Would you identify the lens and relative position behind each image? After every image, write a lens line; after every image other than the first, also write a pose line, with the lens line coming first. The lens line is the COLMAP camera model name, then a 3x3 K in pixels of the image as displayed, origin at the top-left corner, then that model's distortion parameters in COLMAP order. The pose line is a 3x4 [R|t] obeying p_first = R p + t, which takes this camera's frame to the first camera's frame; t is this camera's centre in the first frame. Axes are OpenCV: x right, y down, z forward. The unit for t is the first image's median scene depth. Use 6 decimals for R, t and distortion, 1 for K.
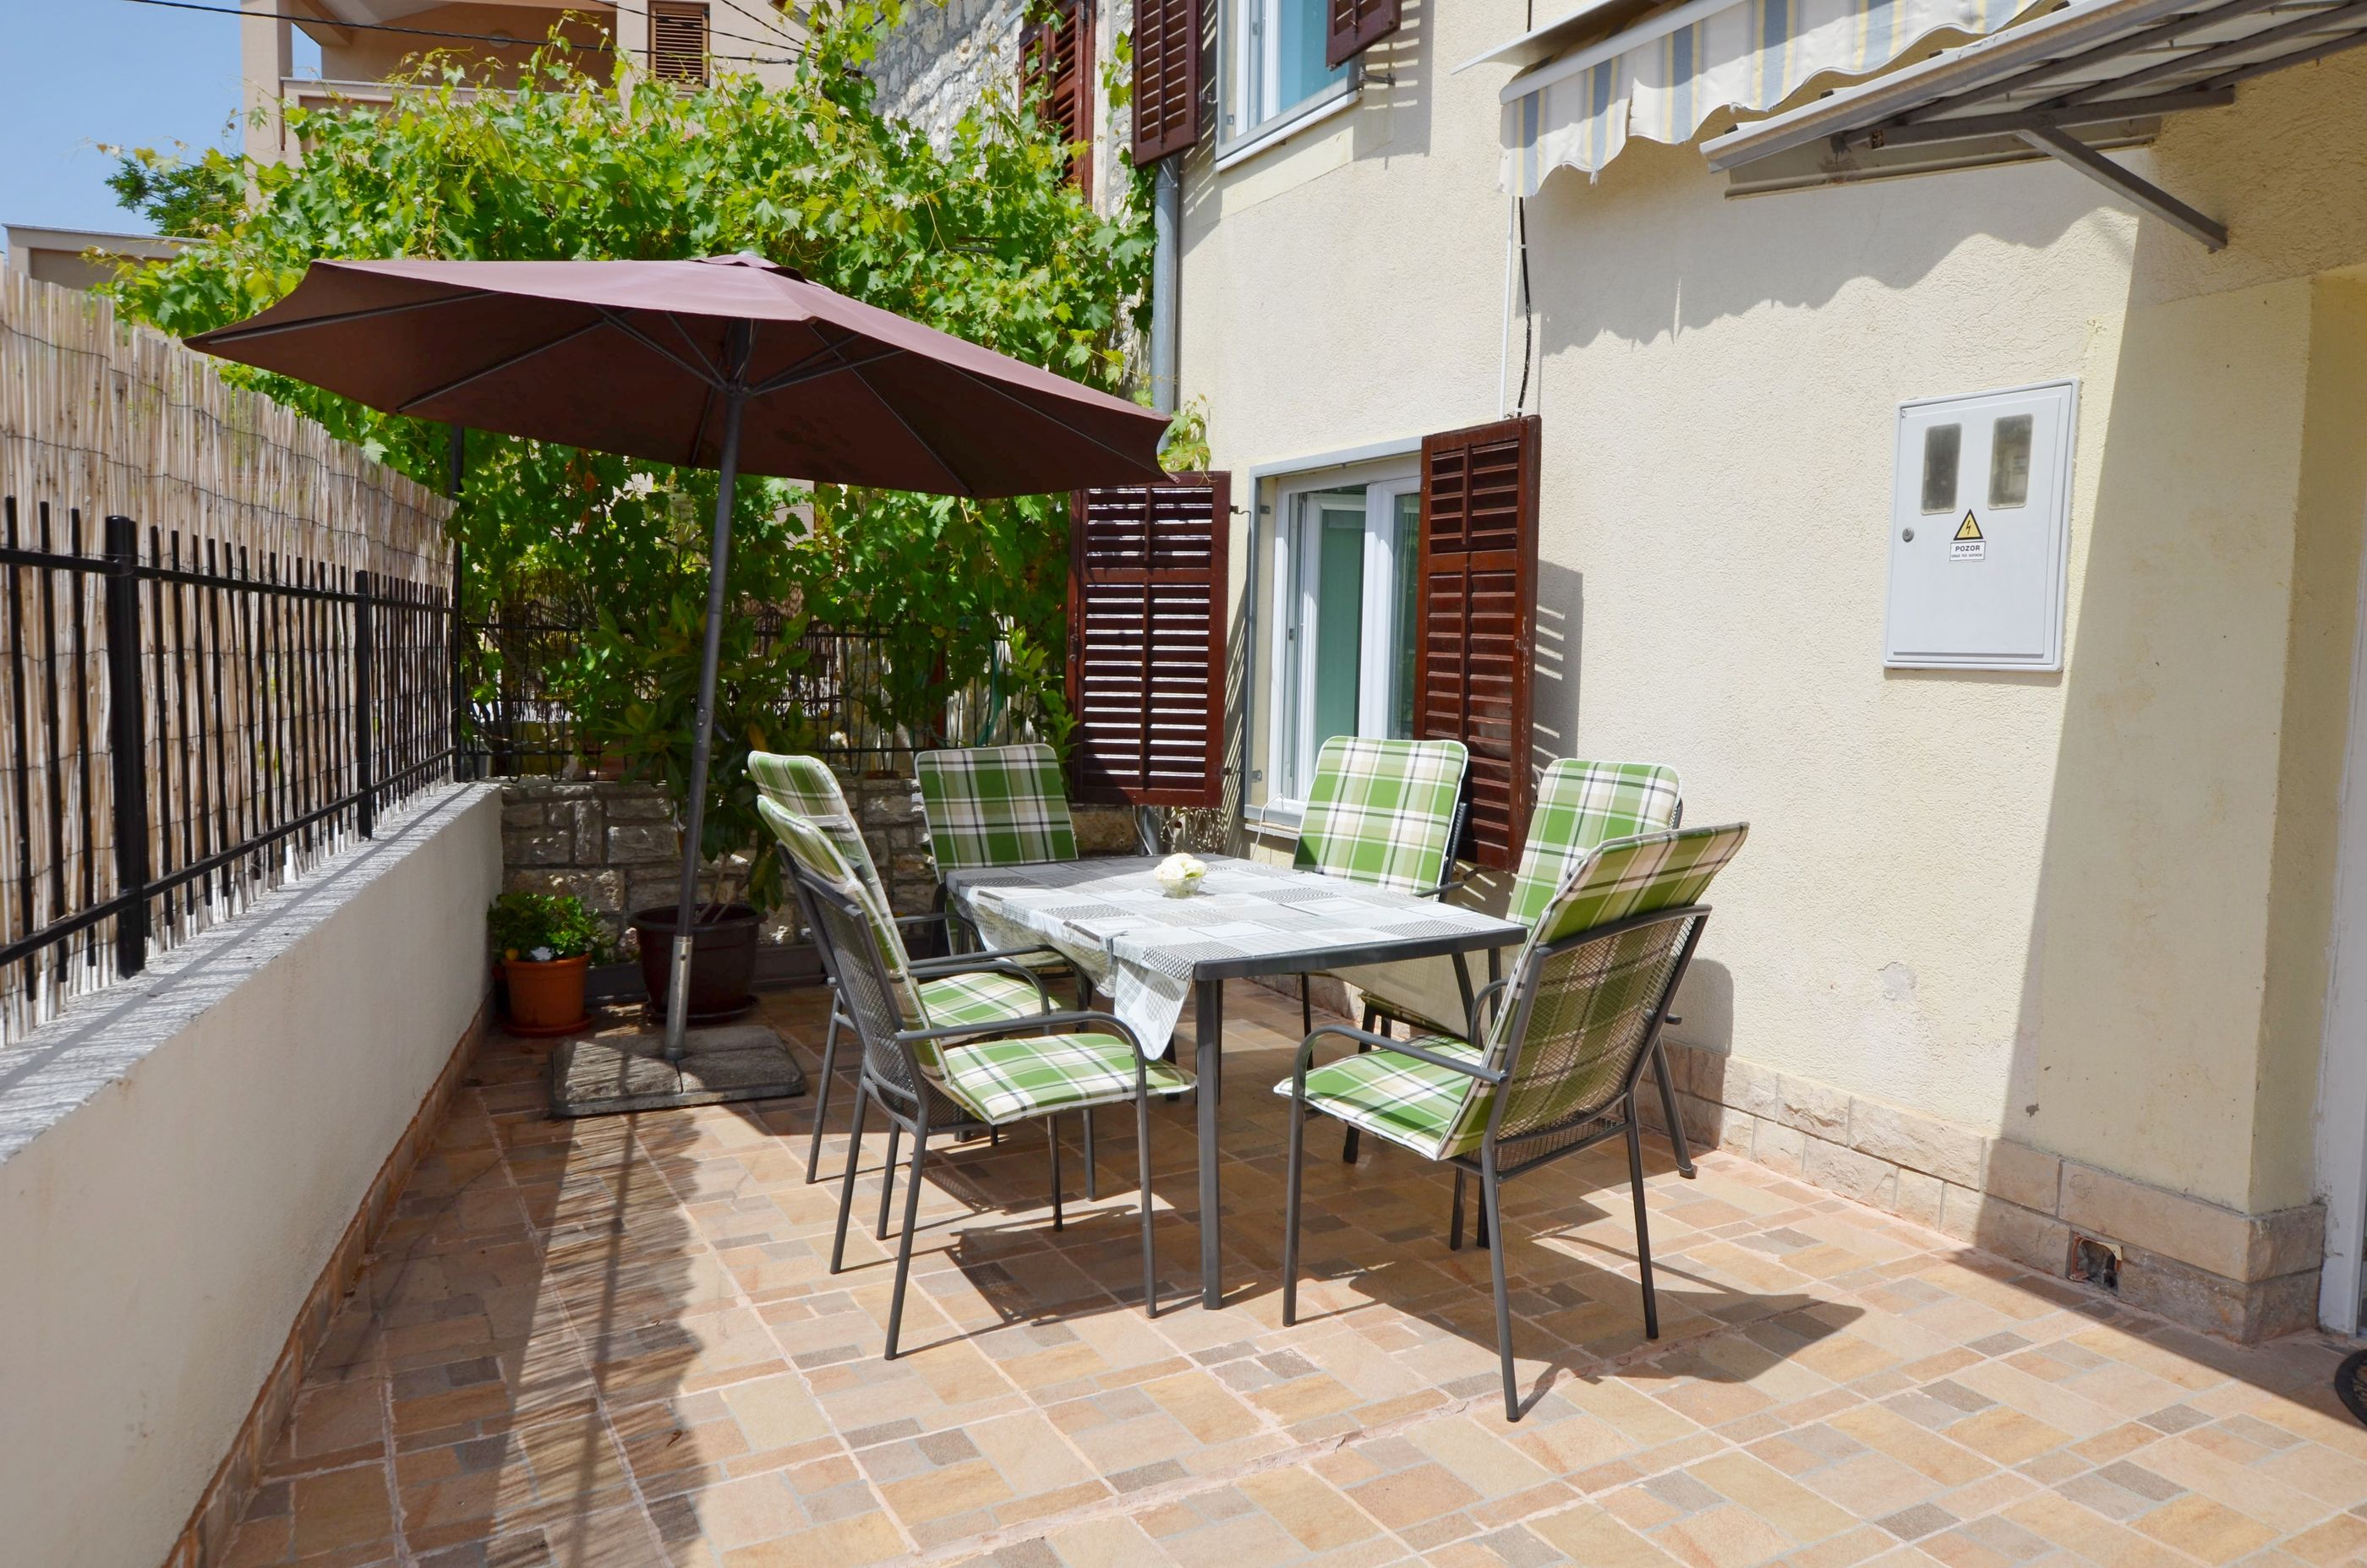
lens RADIAL K [[1661.2, 0, 1183.5], [0, 1661.2, 784.0], [0, 0, 1]] dist [-0.008417, 0.024992]
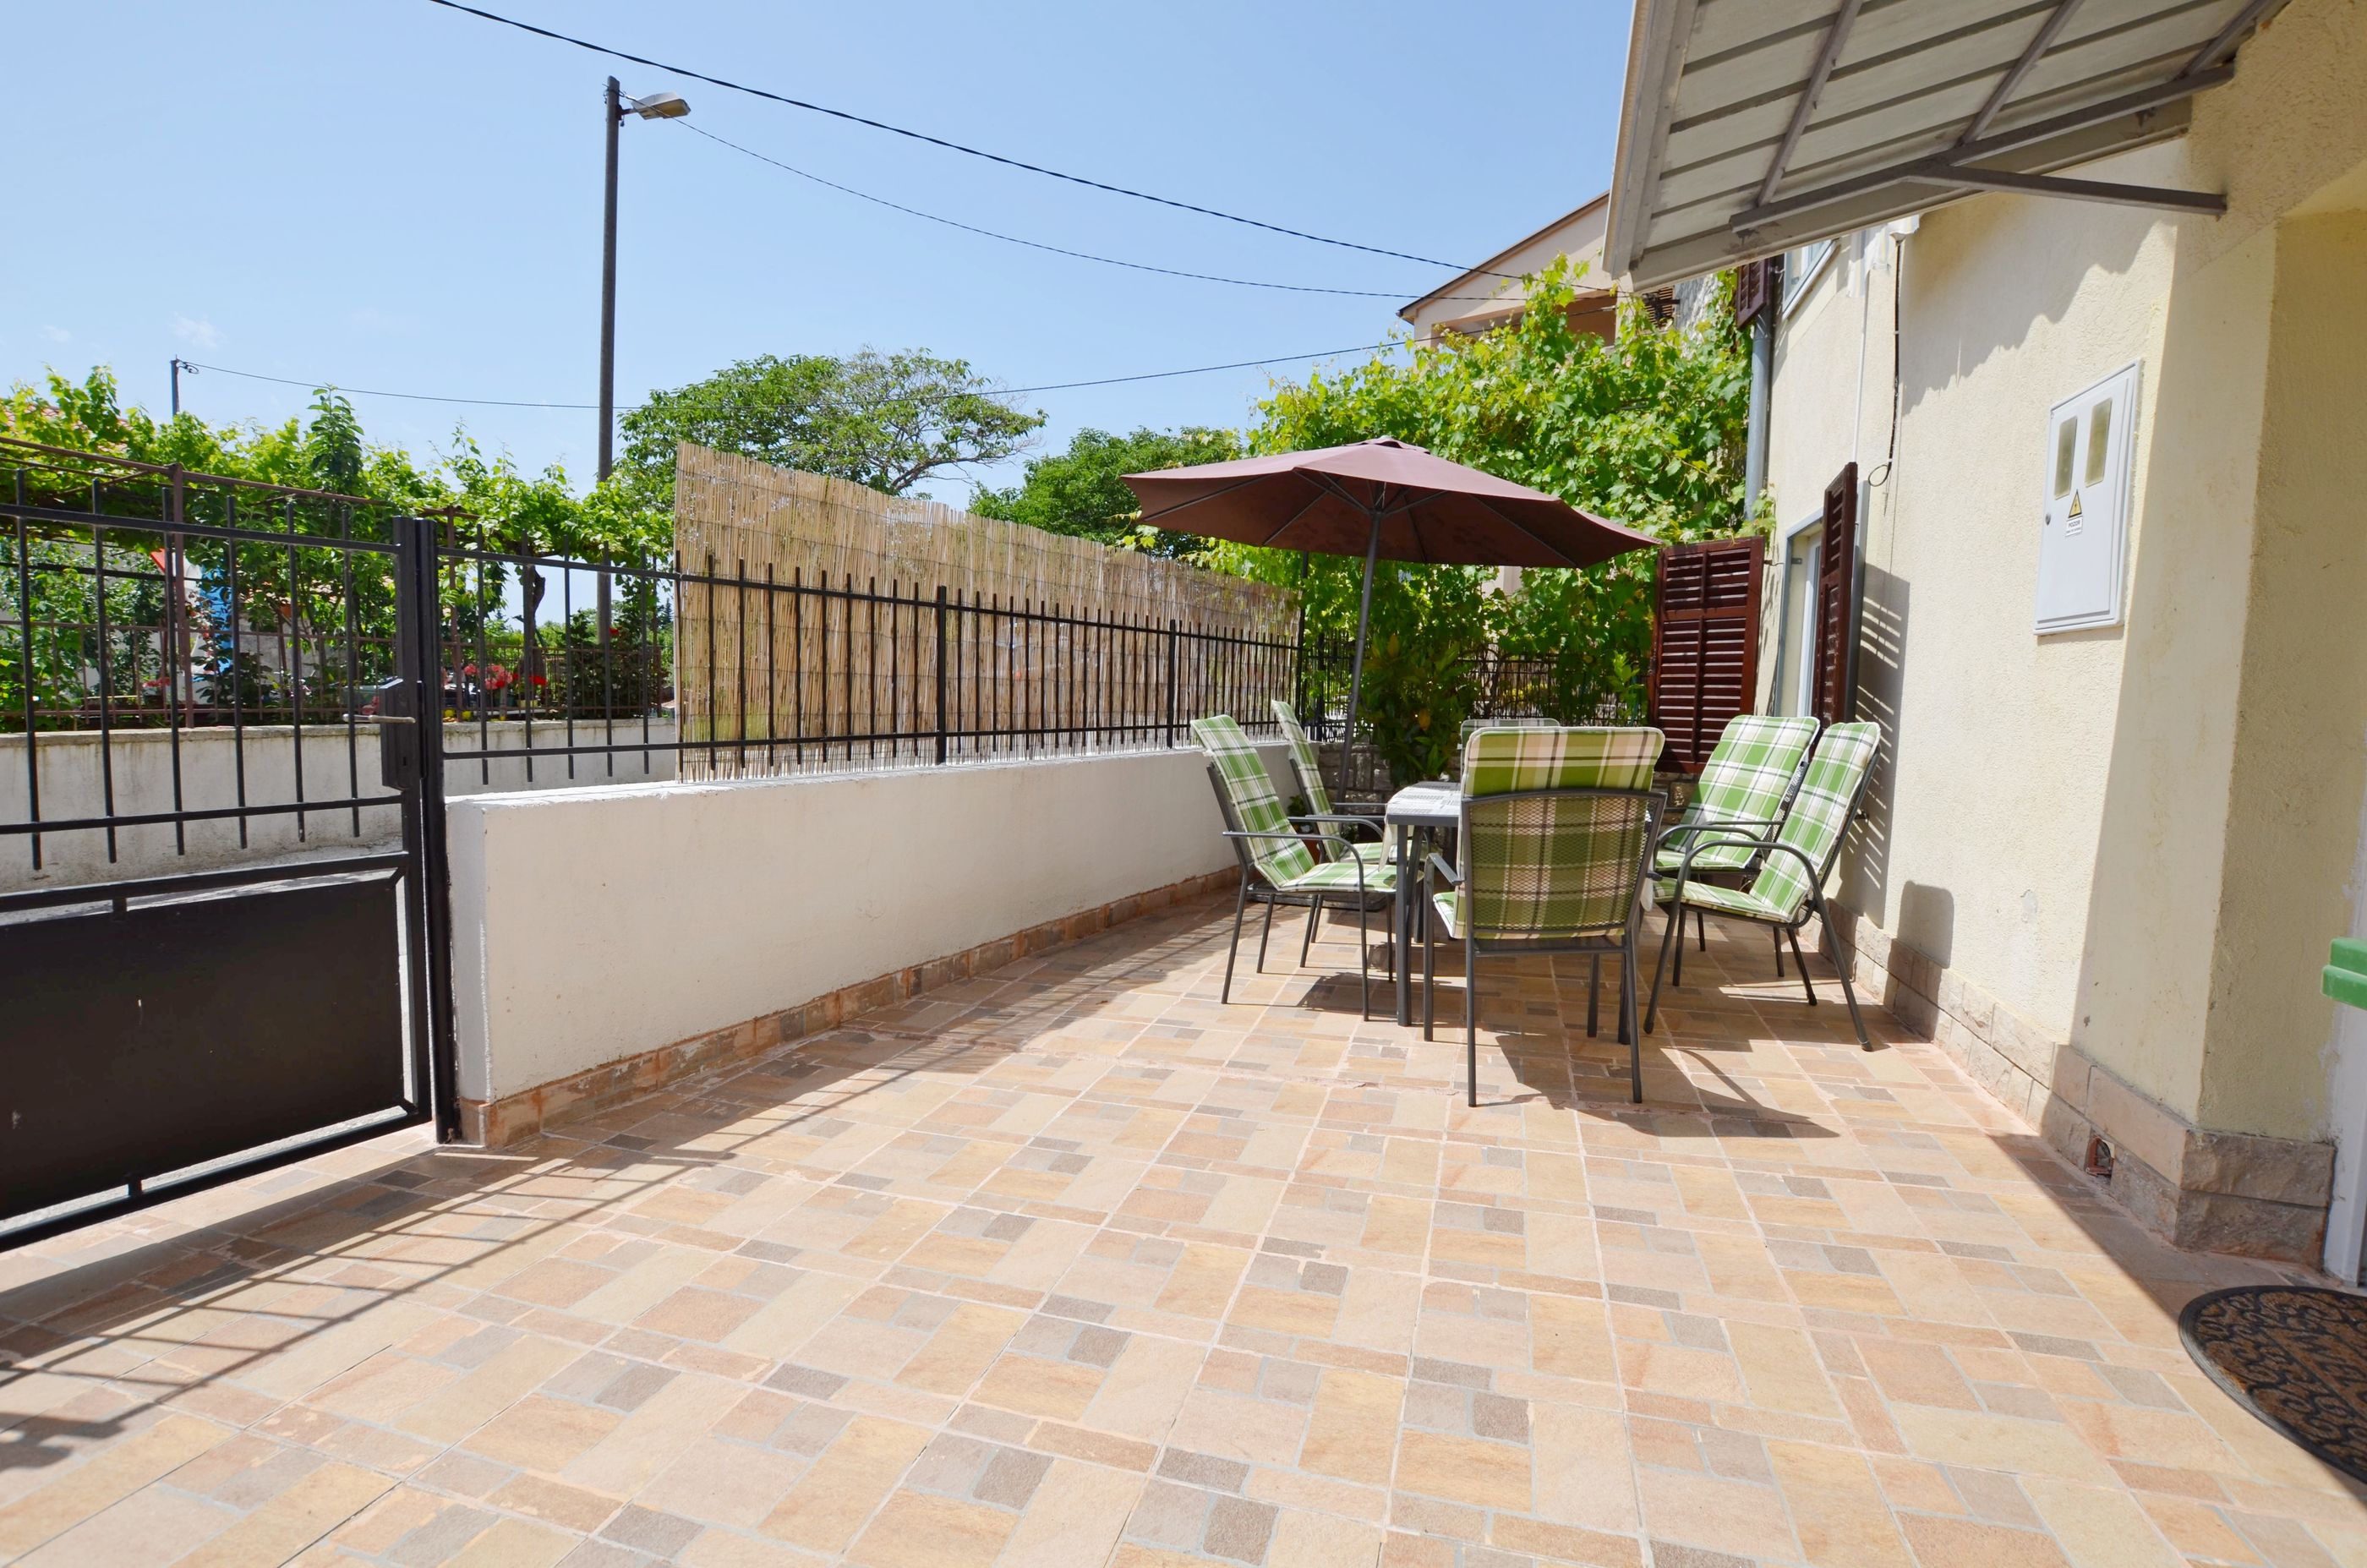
lens RADIAL K [[1077.7, 0, 1183.5], [0, 1077.7, 784.0], [0, 0, 1]] dist [-0.038871, 0.007848]
pose [[0.704634, 0.057323, -0.707252, 0.622995], [-0.066993, 0.997654, 0.014115, 0.074082], [0.706401, 0.037435, 0.706821, 0.072634]]
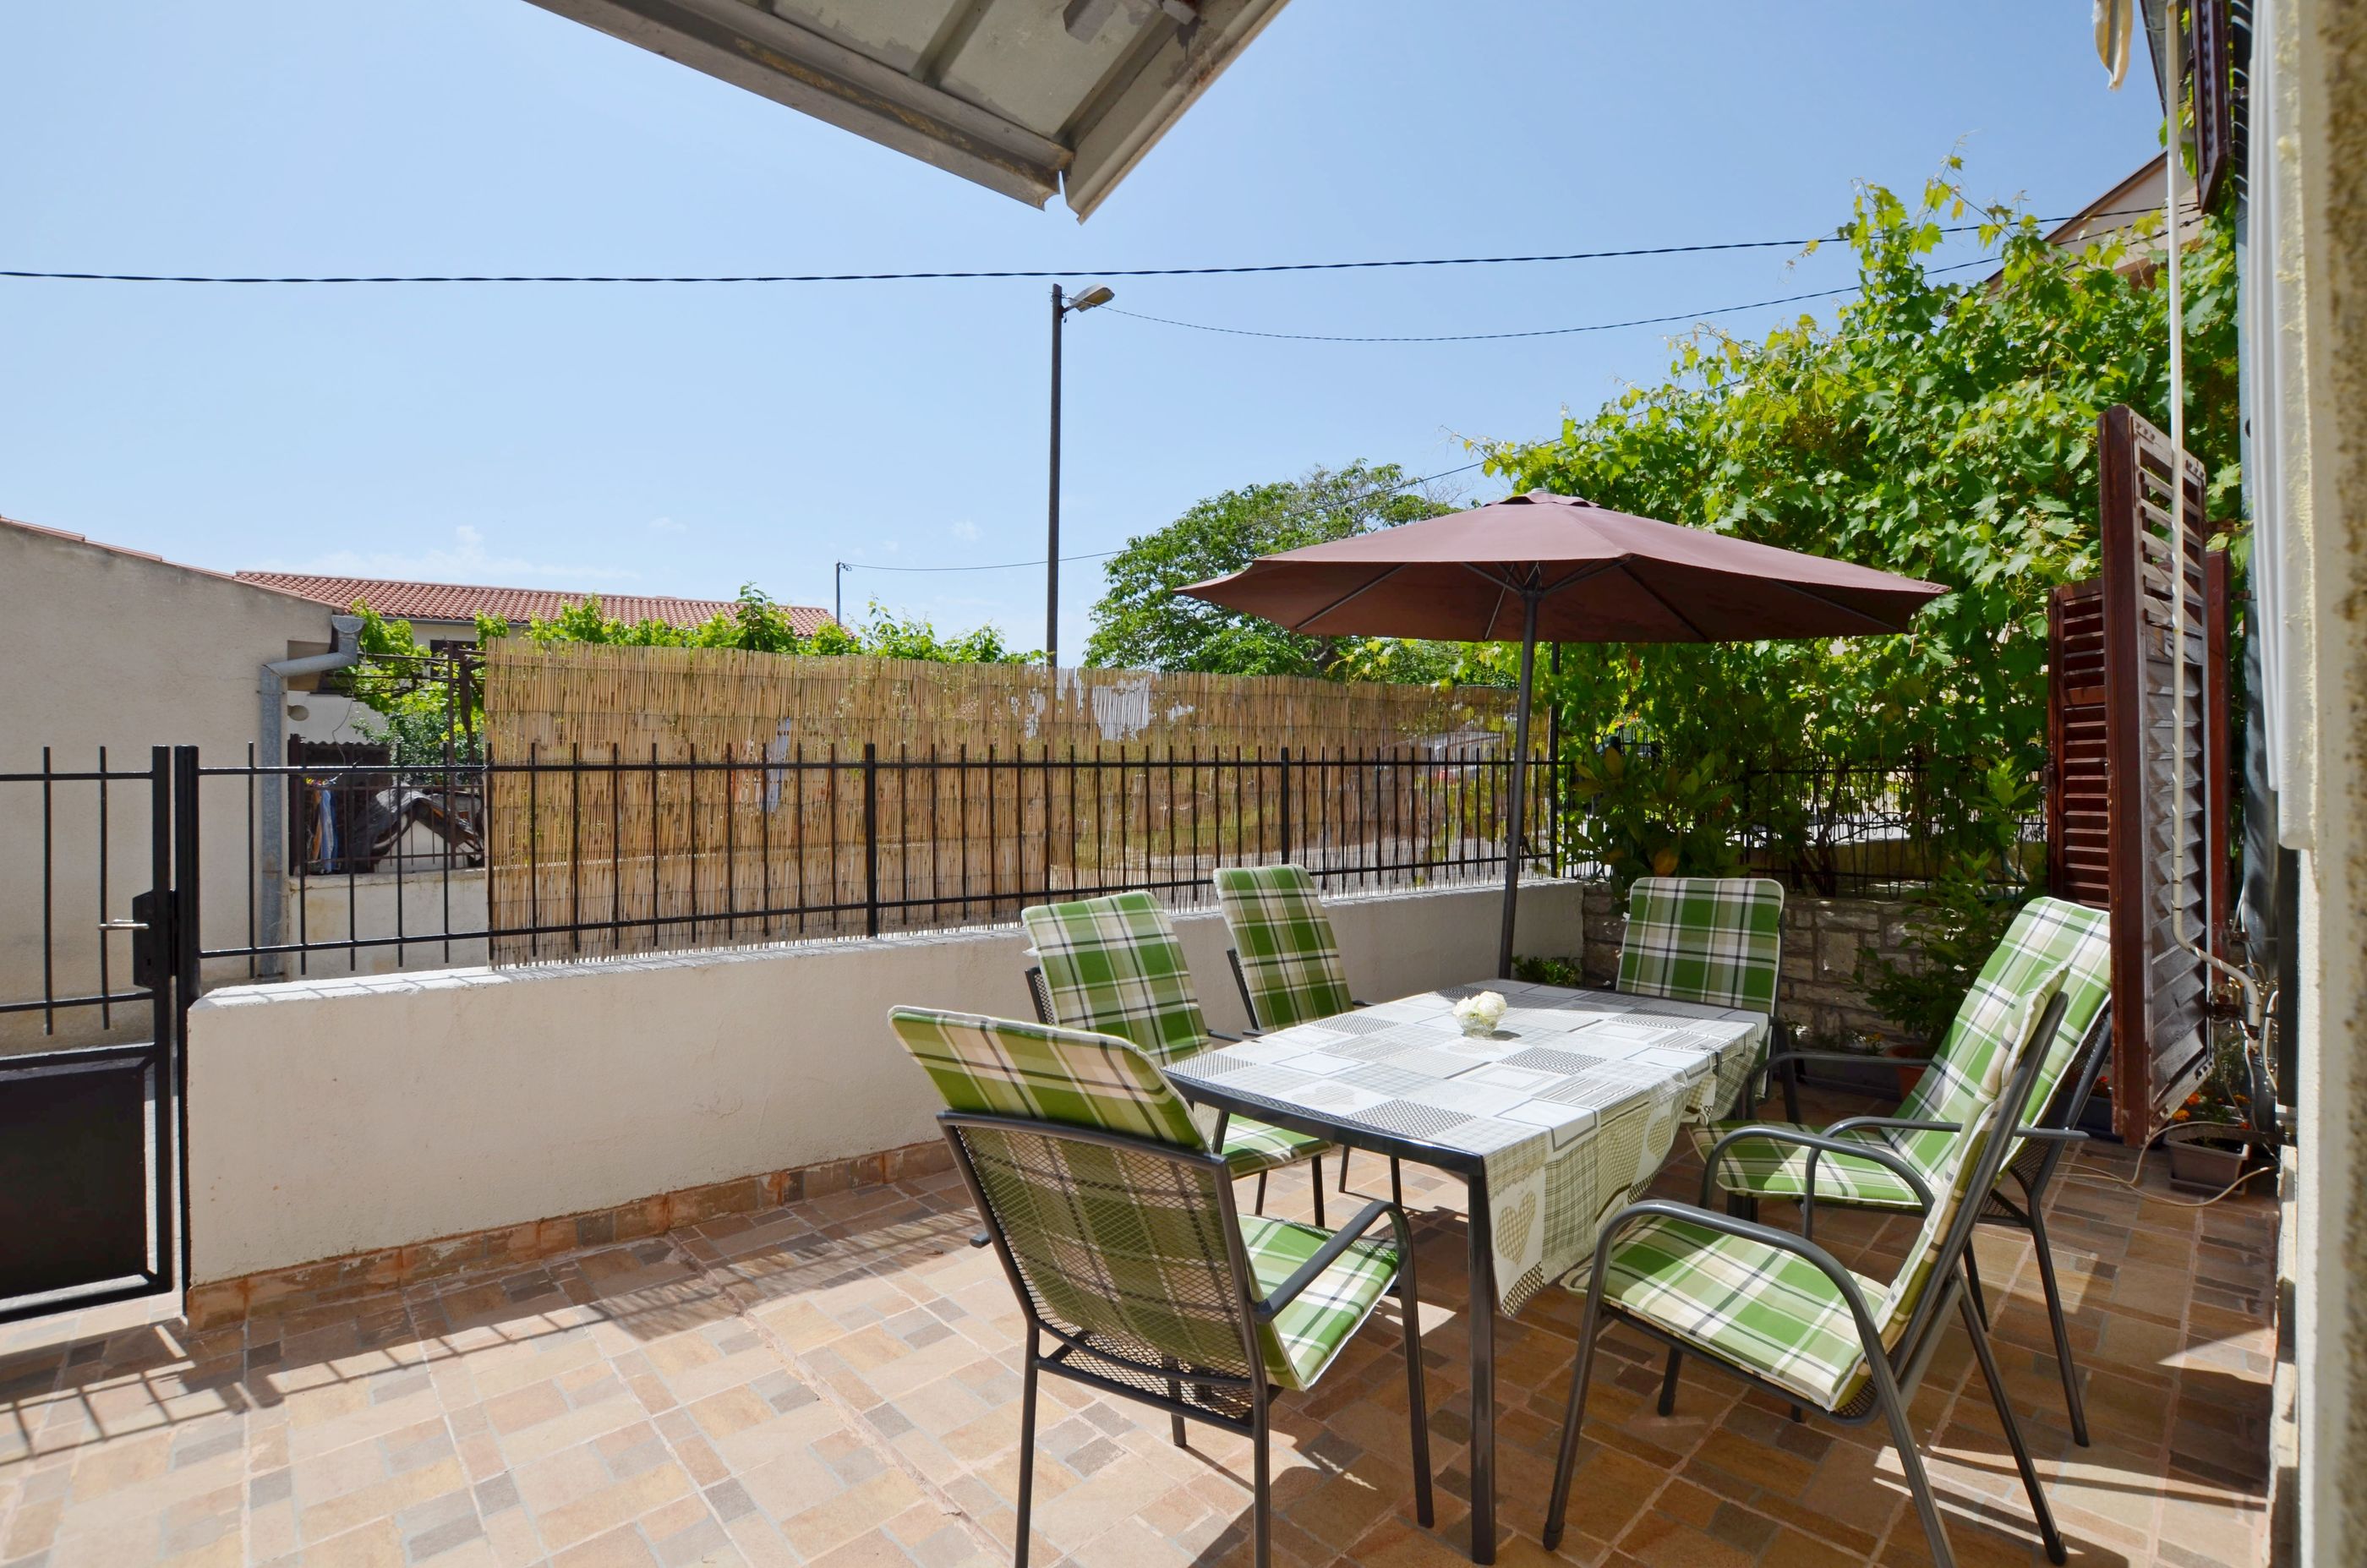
lens RADIAL K [[1044.4, 0, 1187.1], [0, 1044.4, 769.0], [0, 0, 1]] dist [-0.032895, 0.004215]
pose [[0.250200, -0.027092, -0.967815, 0.693611], [-0.062697, 0.997057, -0.044119, -0.065768], [0.966162, 0.071718, 0.247765, 0.811042]]
